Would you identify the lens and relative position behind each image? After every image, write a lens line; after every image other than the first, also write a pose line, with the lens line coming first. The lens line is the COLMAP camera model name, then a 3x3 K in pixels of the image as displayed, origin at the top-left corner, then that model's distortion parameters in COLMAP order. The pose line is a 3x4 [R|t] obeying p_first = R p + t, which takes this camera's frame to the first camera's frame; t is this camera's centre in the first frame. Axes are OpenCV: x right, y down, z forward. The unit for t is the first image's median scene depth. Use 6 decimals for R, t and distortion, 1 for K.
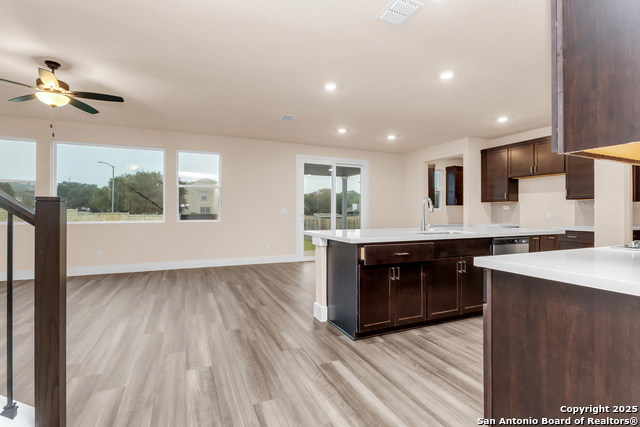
lens RADIAL K [[307.4, 0, 325.2], [0, 307.4, 207.5], [0, 0, 1]] dist [-0.004177, -0.000948]
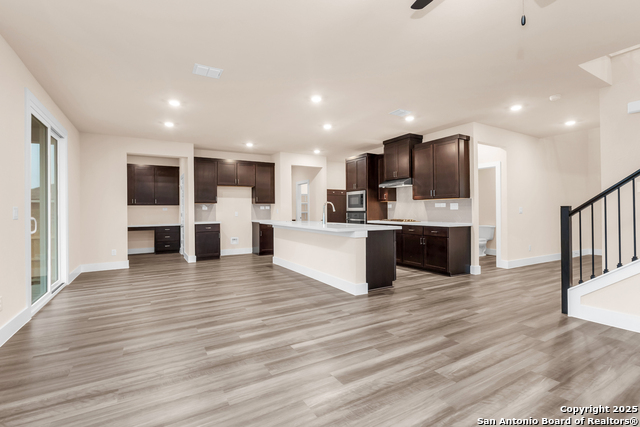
lens RADIAL K [[293.8, 0, 319.0], [0, 293.8, 213.7], [0, 0, 1]] dist [0.010545, -0.000314]
pose [[-0.099000, -0.012530, 0.995009, -0.774502], [-0.012812, 0.999854, 0.011317, 0.005210], [-0.995005, -0.011628, -0.099146, 0.816312]]
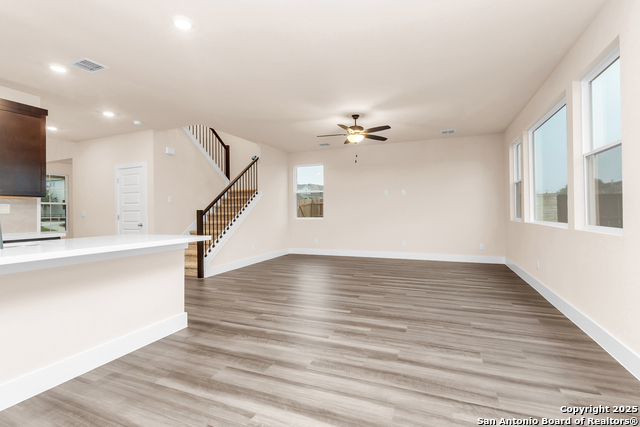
lens RADIAL K [[307.4, 0, 315.9], [0, 307.4, 212.4], [0, 0, 1]] dist [-0.004177, -0.000948]
pose [[-0.733087, 0.004716, -0.680118, 0.193154], [0.021934, 0.999620, -0.016711, 0.024117], [0.679781, -0.027169, -0.732912, 1.243035]]
